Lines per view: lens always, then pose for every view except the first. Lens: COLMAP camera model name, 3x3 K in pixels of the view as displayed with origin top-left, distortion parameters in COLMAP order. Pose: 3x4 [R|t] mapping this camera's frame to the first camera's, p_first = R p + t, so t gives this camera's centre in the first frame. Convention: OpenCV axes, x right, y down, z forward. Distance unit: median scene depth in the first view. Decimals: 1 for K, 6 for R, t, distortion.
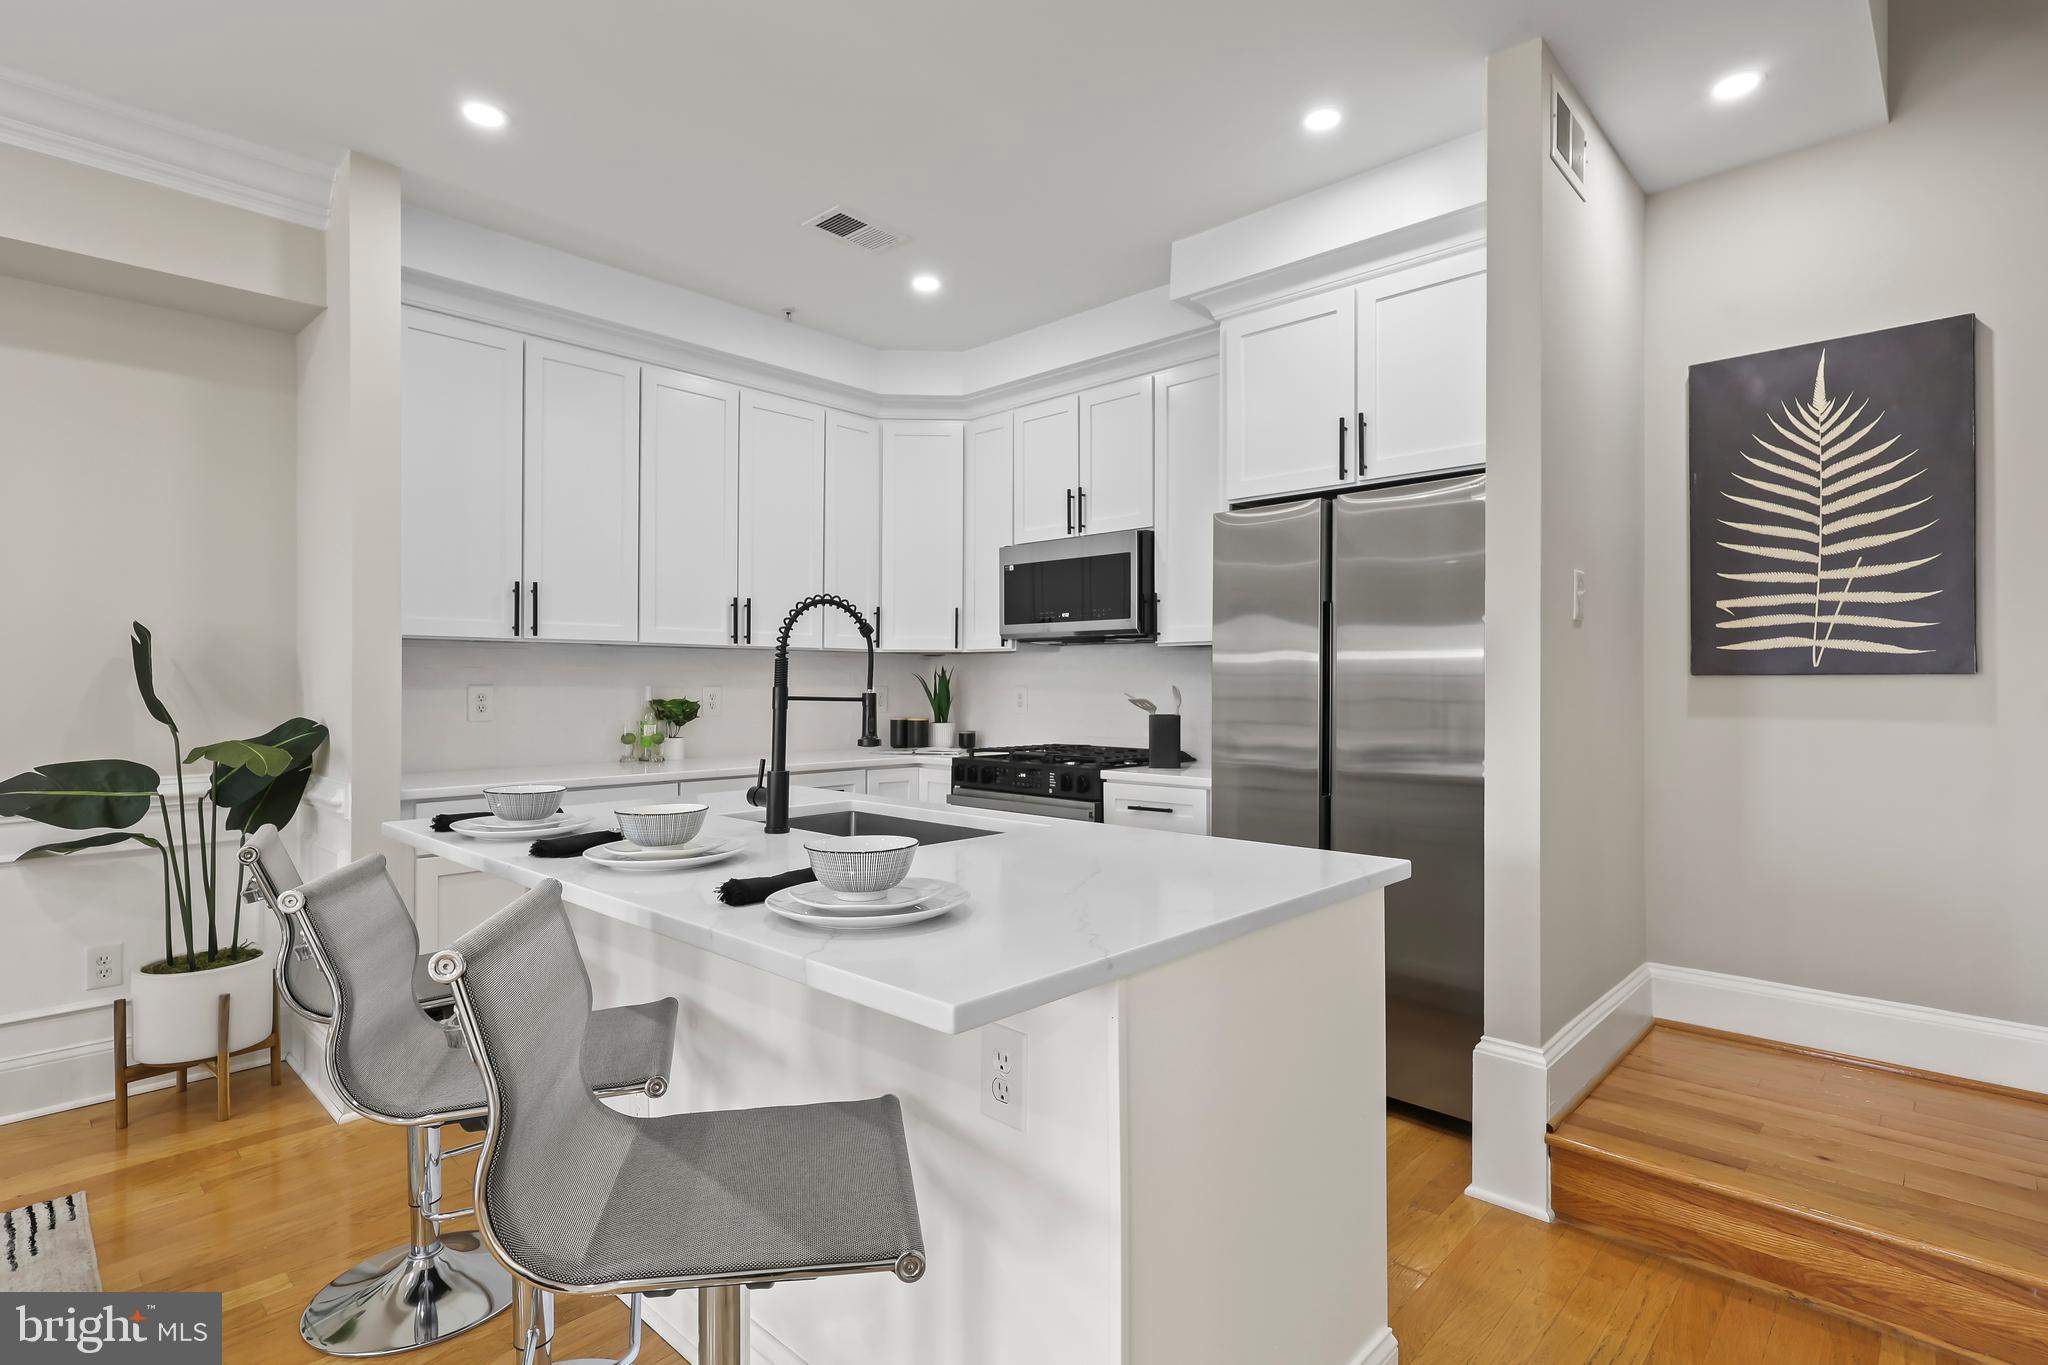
lens RADIAL K [[997.2, 0, 1024.0], [0, 997.2, 682.5], [0, 0, 1]] dist [-0.000502, 0.000070]
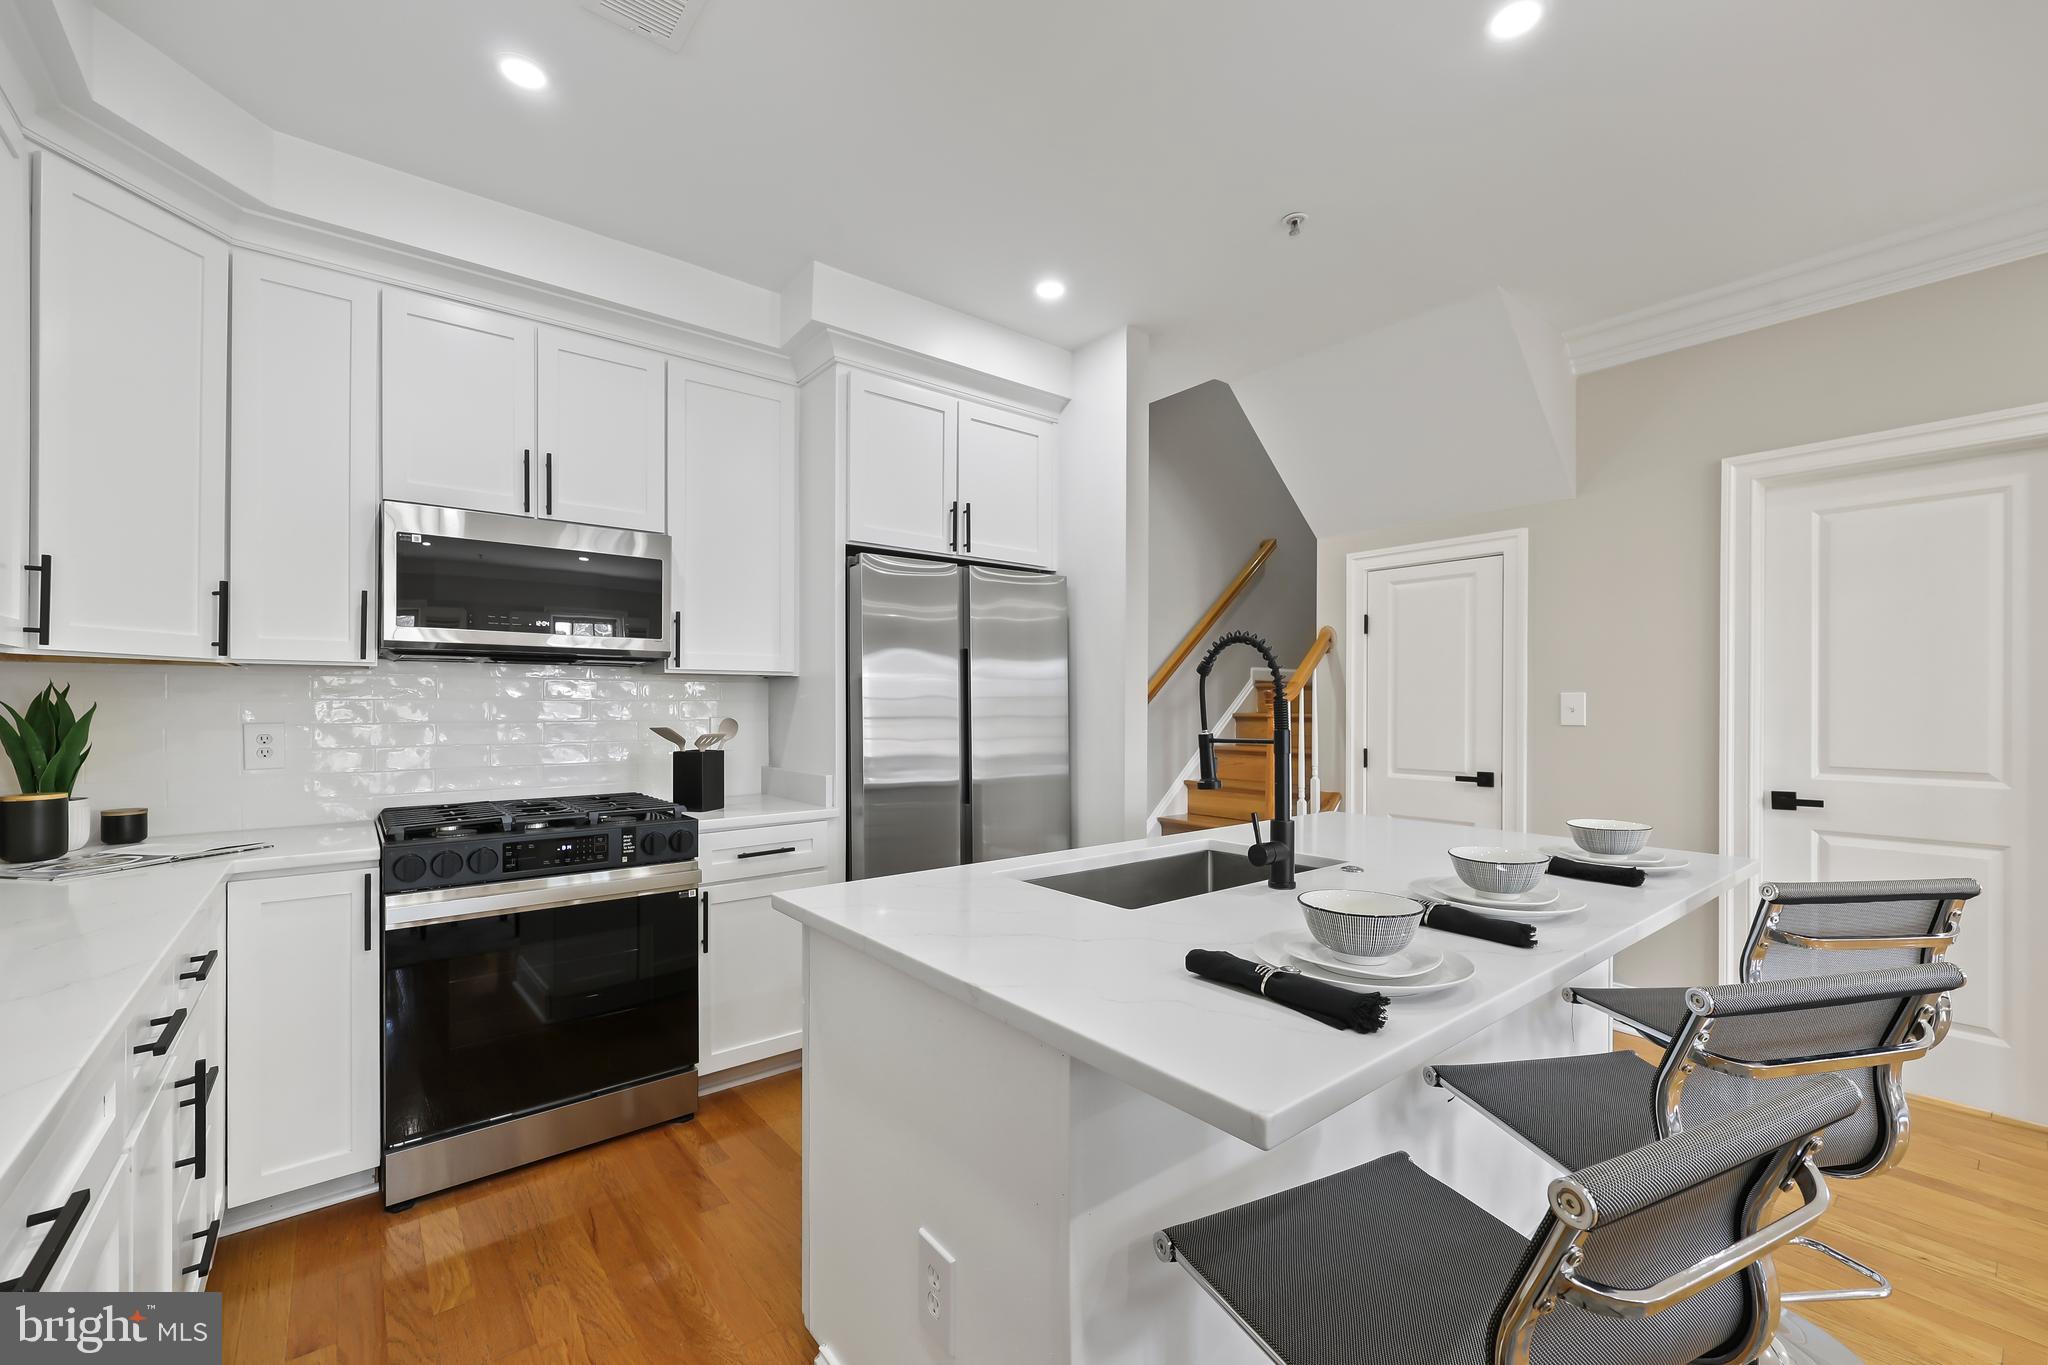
lens RADIAL K [[840.1, 0, 1012.0], [0, 840.1, 696.0], [0, 0, 1]] dist [-0.000237, 0.000008]
pose [[0.143531, 0.003234, 0.989641, -0.729258], [-0.003686, 0.999989, -0.002733, -0.019409], [-0.989639, -0.003255, 0.143542, 0.799858]]
